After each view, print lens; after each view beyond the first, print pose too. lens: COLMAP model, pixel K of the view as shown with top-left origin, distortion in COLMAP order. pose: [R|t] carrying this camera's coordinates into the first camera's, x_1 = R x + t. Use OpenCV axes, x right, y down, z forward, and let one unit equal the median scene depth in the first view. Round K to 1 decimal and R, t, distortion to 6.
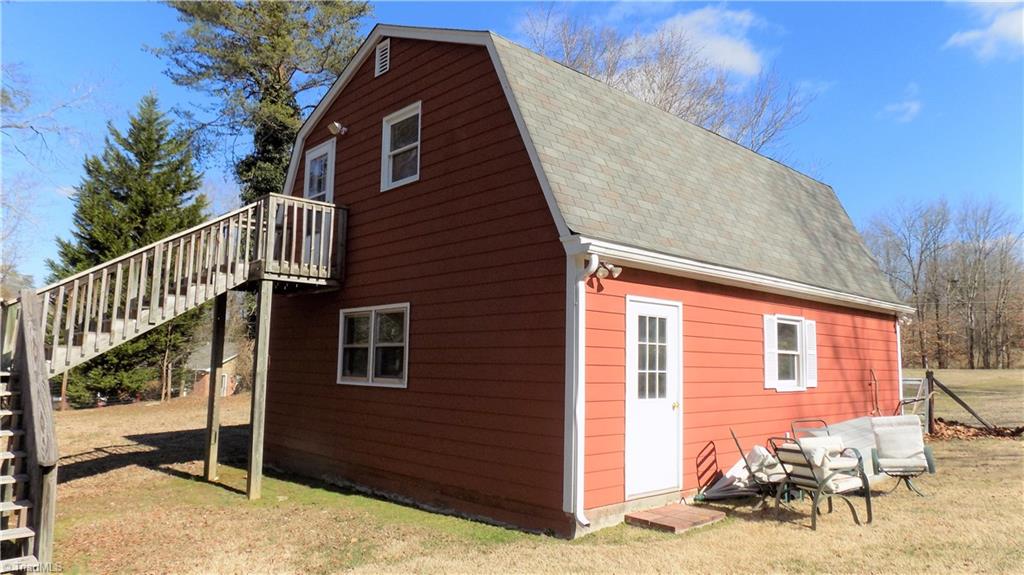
lens RADIAL K [[681.2, 0, 512.0], [0, 681.2, 287.5], [0, 0, 1]] dist [-0.007177, -0.000447]
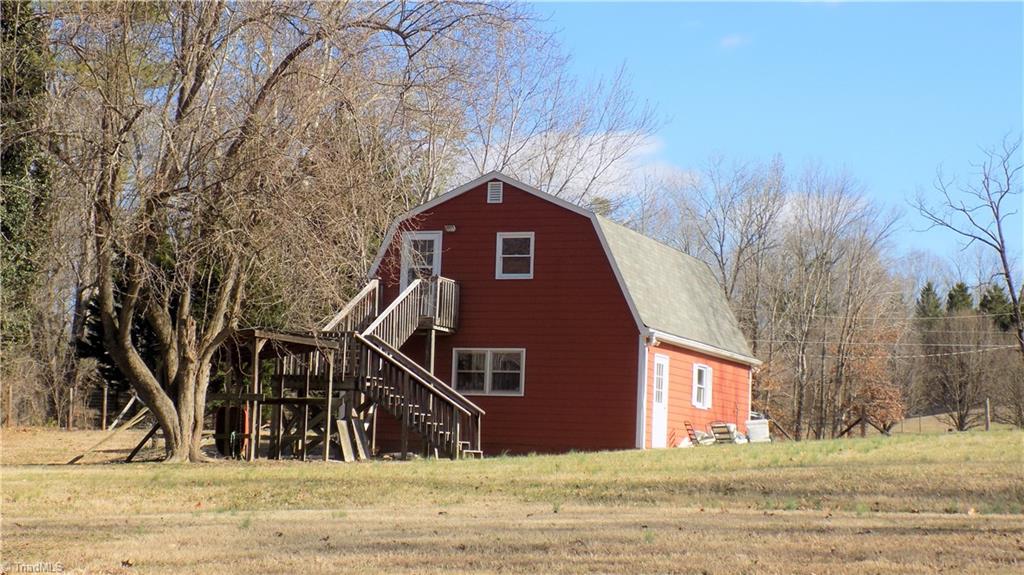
lens RADIAL K [[1838.8, 0, 512.0], [0, 1838.8, 287.5], [0, 0, 1]] dist [-0.010644, -0.024605]
pose [[0.905847, 0.061861, 0.419063, -1.941873], [-0.071898, 0.997378, 0.008184, -0.152707], [-0.417458, -0.037543, 0.907920, -2.932085]]
